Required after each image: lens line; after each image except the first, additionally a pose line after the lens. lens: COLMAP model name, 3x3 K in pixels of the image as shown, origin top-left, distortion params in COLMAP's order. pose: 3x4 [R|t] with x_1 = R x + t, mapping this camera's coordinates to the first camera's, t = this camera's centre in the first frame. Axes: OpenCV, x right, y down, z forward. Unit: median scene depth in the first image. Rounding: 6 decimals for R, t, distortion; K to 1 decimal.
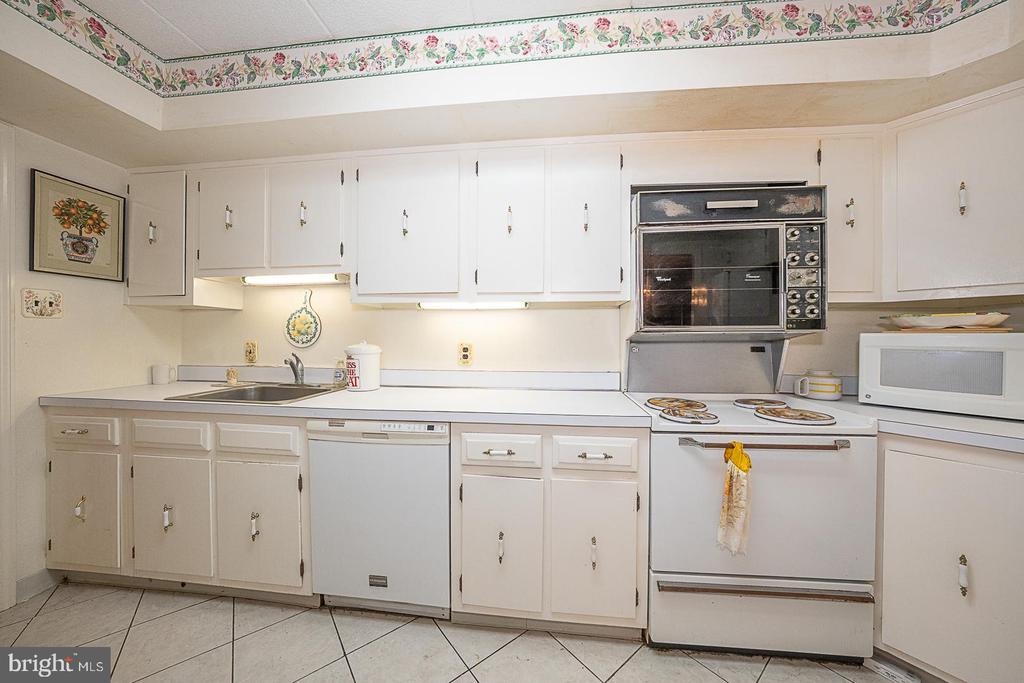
lens RADIAL K [[351.8, 0, 512.3], [0, 351.8, 339.0], [0, 0, 1]] dist [0.000860, 0.001134]
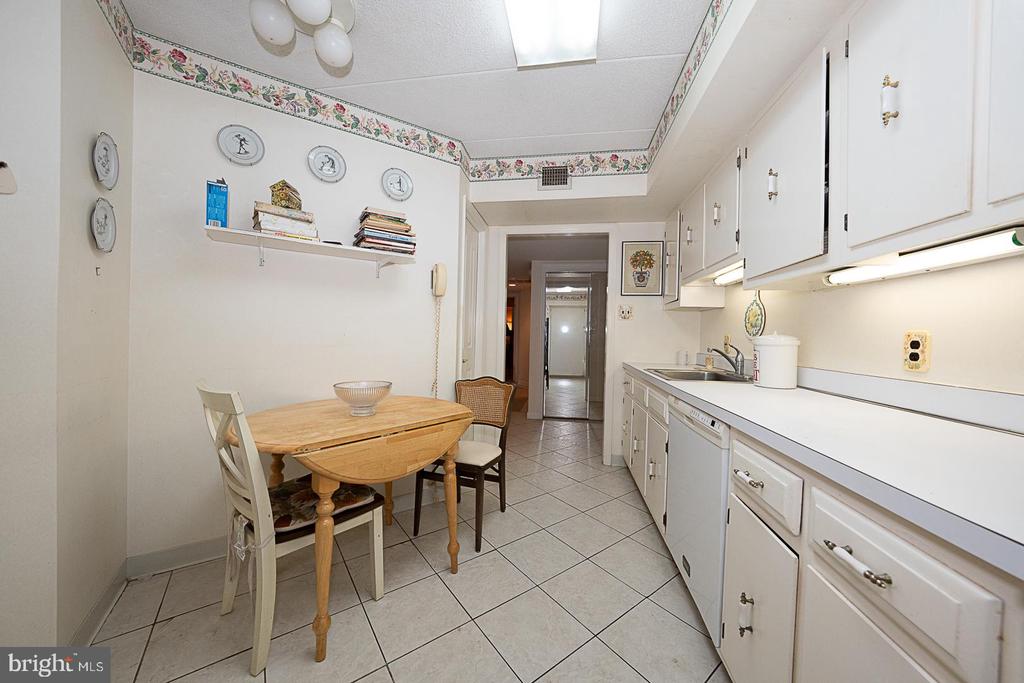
lens RADIAL K [[351.8, 0, 512.5], [0, 351.8, 337.5], [0, 0, 1]] dist [0.000860, 0.001134]
pose [[-0.005676, 0.003768, -0.999977, 0.472302], [-0.027905, 0.999603, 0.003925, 0.037307], [0.999594, 0.027927, -0.005568, 0.377598]]
